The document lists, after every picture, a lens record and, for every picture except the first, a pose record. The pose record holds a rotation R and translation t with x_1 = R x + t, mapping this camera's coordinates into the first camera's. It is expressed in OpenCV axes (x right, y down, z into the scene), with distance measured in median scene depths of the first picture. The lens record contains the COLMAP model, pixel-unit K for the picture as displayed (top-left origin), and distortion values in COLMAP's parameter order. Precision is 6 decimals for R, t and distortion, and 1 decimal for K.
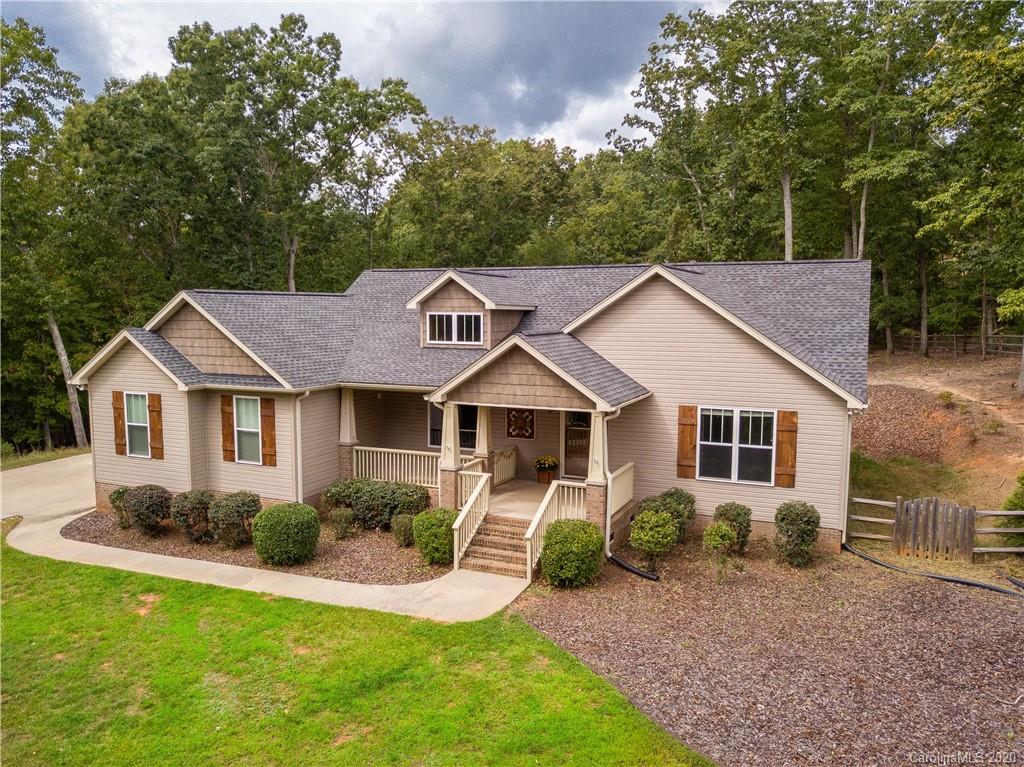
lens RADIAL K [[792.6, 0, 512.0], [0, 792.6, 383.5], [0, 0, 1]] dist [0.004199, -0.001537]
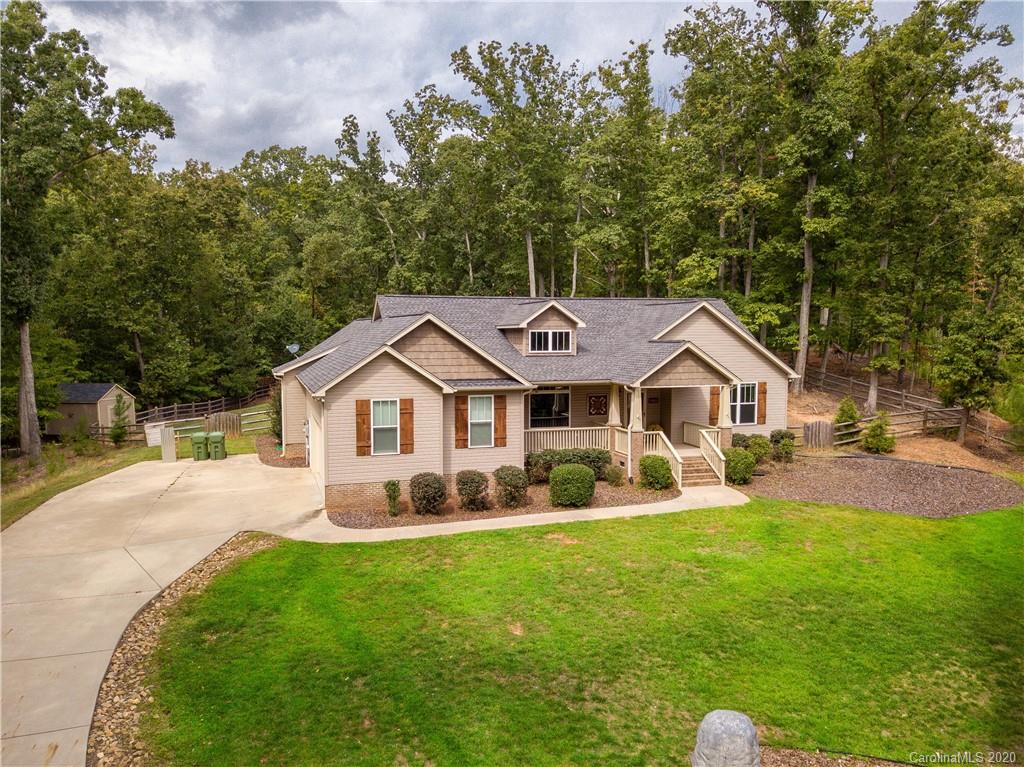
lens RADIAL K [[769.2, 0, 512.0], [0, 769.2, 383.5], [0, 0, 1]] dist [0.058591, -0.000012]
pose [[0.762231, -0.049203, 0.645432, -1.088103], [0.066117, 0.997810, -0.002015, 0.003116], [-0.643919, 0.044210, 0.763815, 0.011700]]
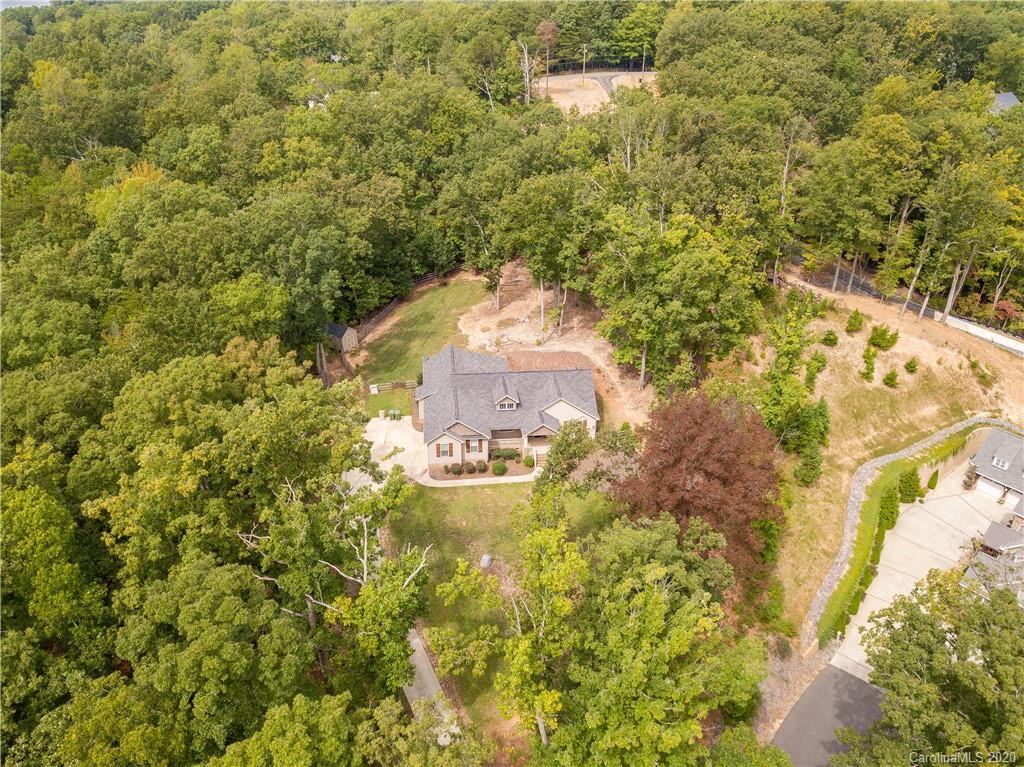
lens RADIAL K [[769.2, 0, 512.0], [0, 769.2, 383.5], [0, 0, 1]] dist [0.058591, -0.000012]
pose [[0.879701, -0.219633, 0.421766, -1.811123], [0.041875, 0.919280, 0.391369, -1.848390], [-0.473679, -0.326627, 0.817889, -2.353824]]
